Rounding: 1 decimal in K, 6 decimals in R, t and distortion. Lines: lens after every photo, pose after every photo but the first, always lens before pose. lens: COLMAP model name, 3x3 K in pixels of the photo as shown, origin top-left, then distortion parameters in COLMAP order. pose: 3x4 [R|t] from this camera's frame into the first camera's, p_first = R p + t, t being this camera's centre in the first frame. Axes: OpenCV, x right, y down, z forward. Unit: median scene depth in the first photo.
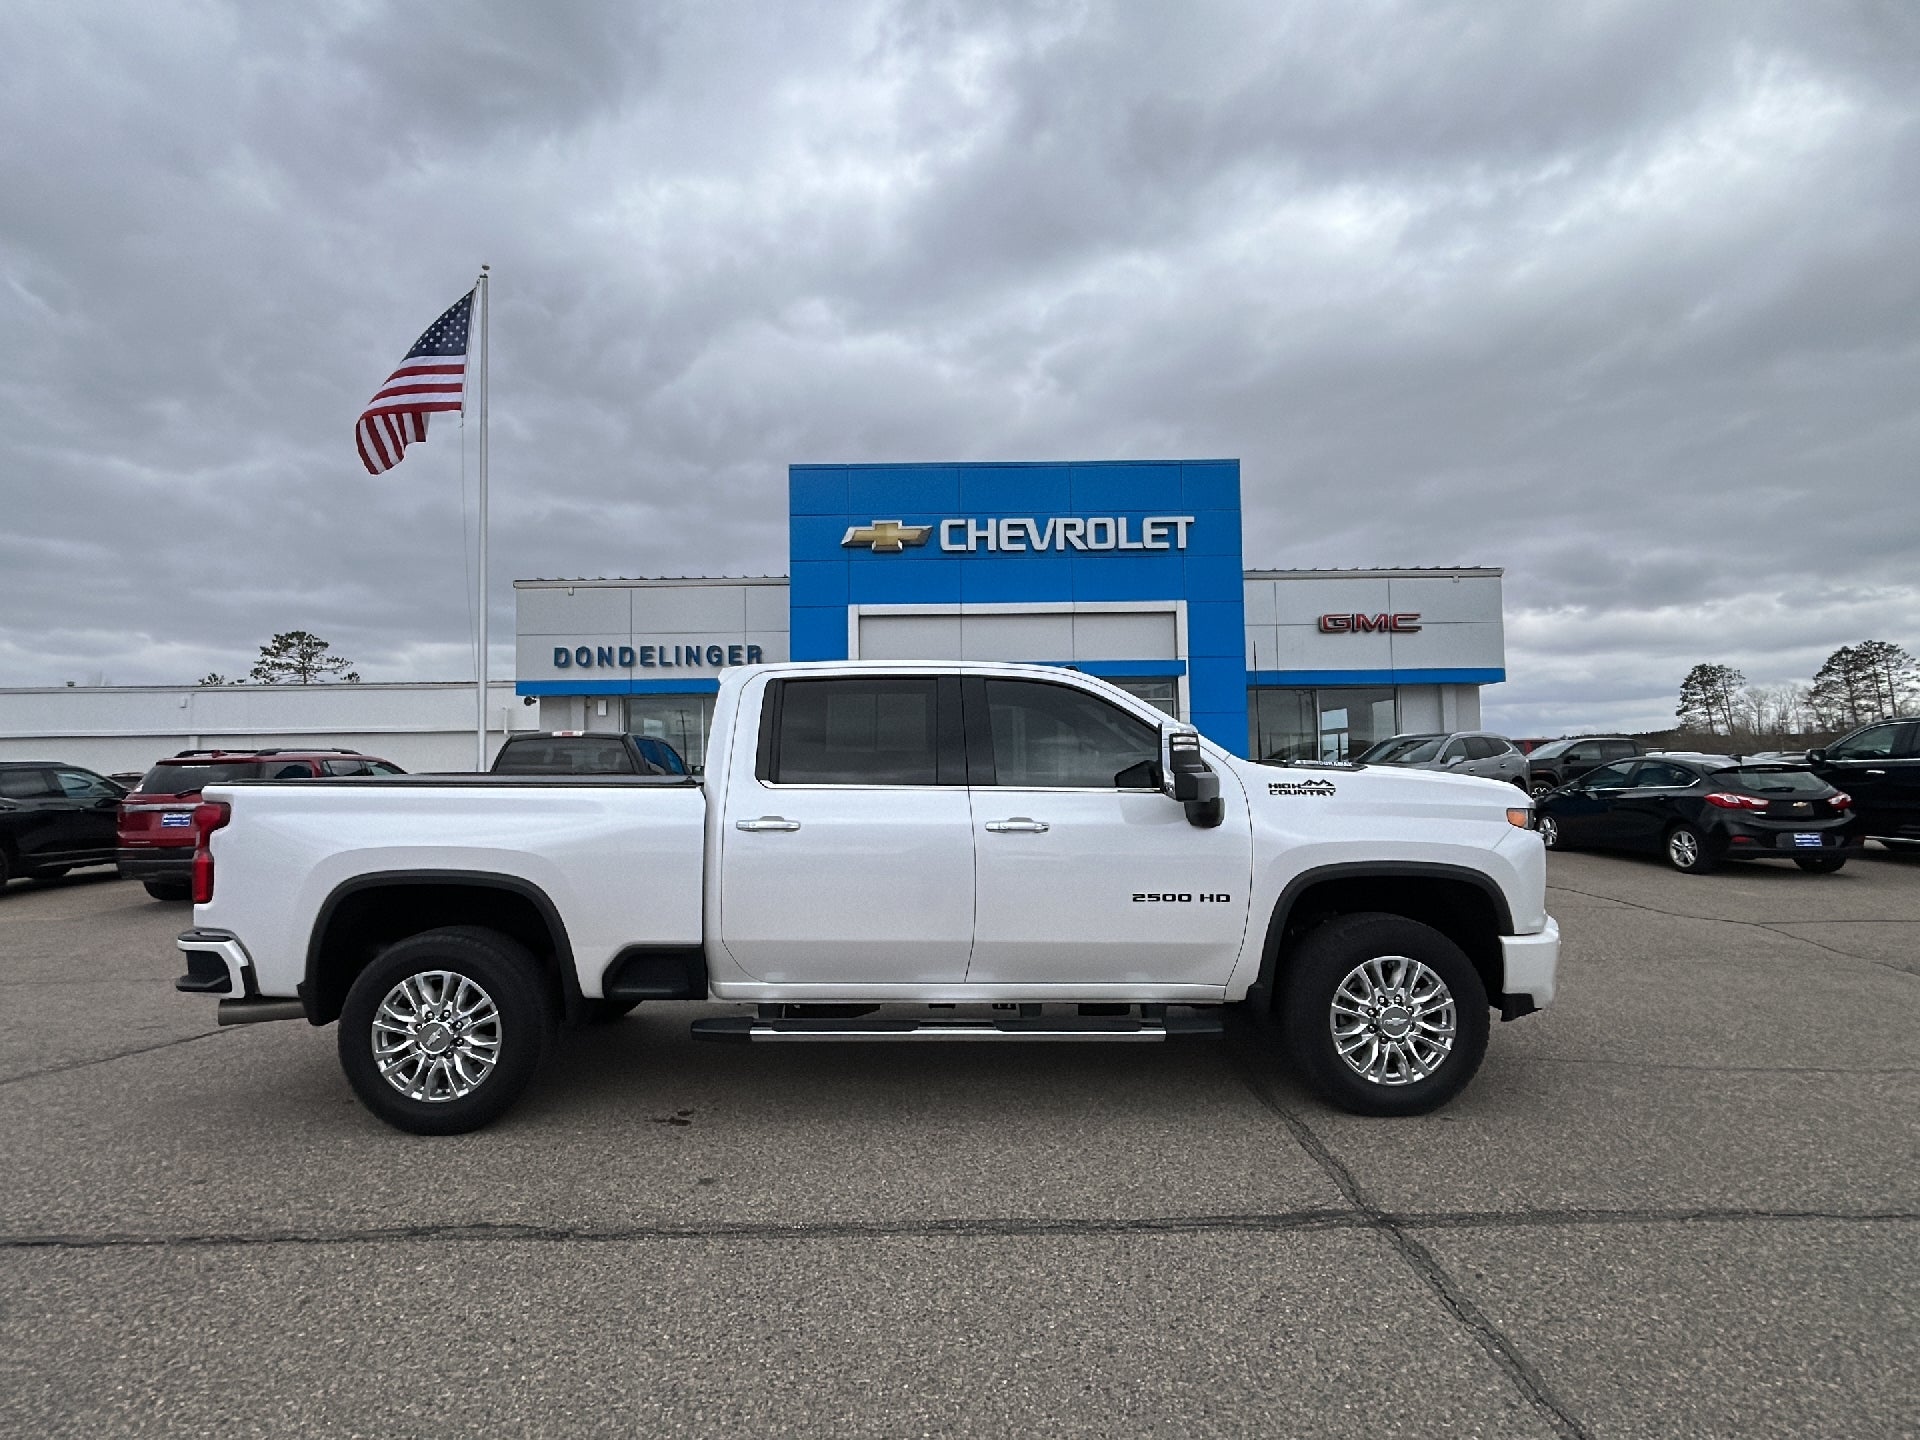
lens RADIAL K [[968.1, 0, 953.0], [0, 968.1, 721.4], [0, 0, 1]] dist [-0.007939, 0.005568]
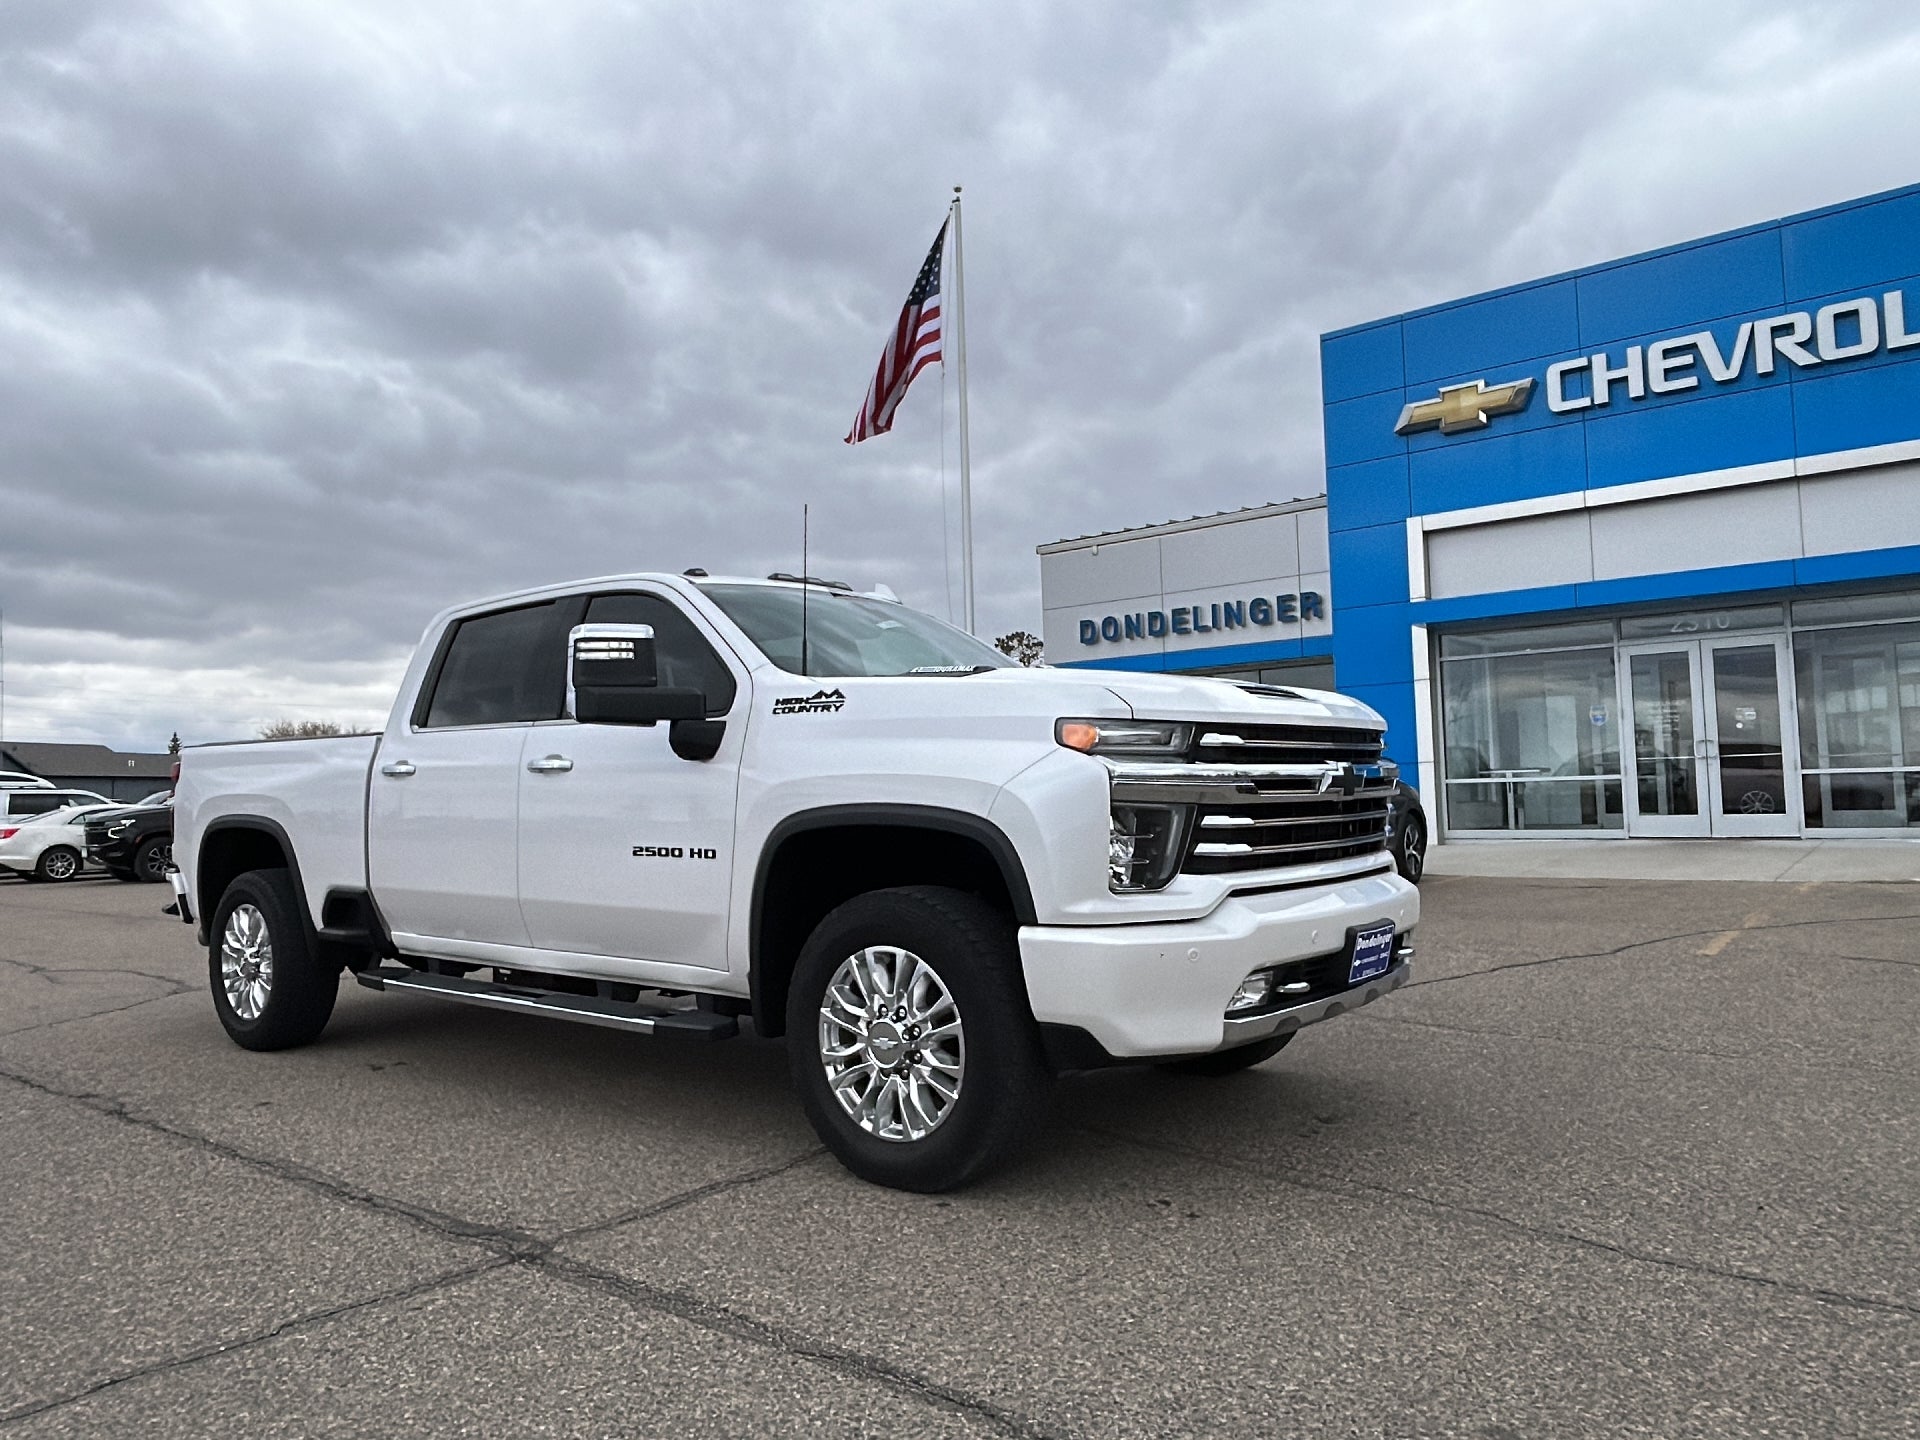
lens RADIAL K [[1316.8, 0, 950.8], [0, 1316.8, 721.8], [0, 0, 1]] dist [0.004347, -0.017185]
pose [[0.773510, -0.045553, -0.632144, 0.223487], [0.047082, 0.998788, -0.014362, 0.021628], [0.632032, -0.018653, 0.774717, 0.068599]]
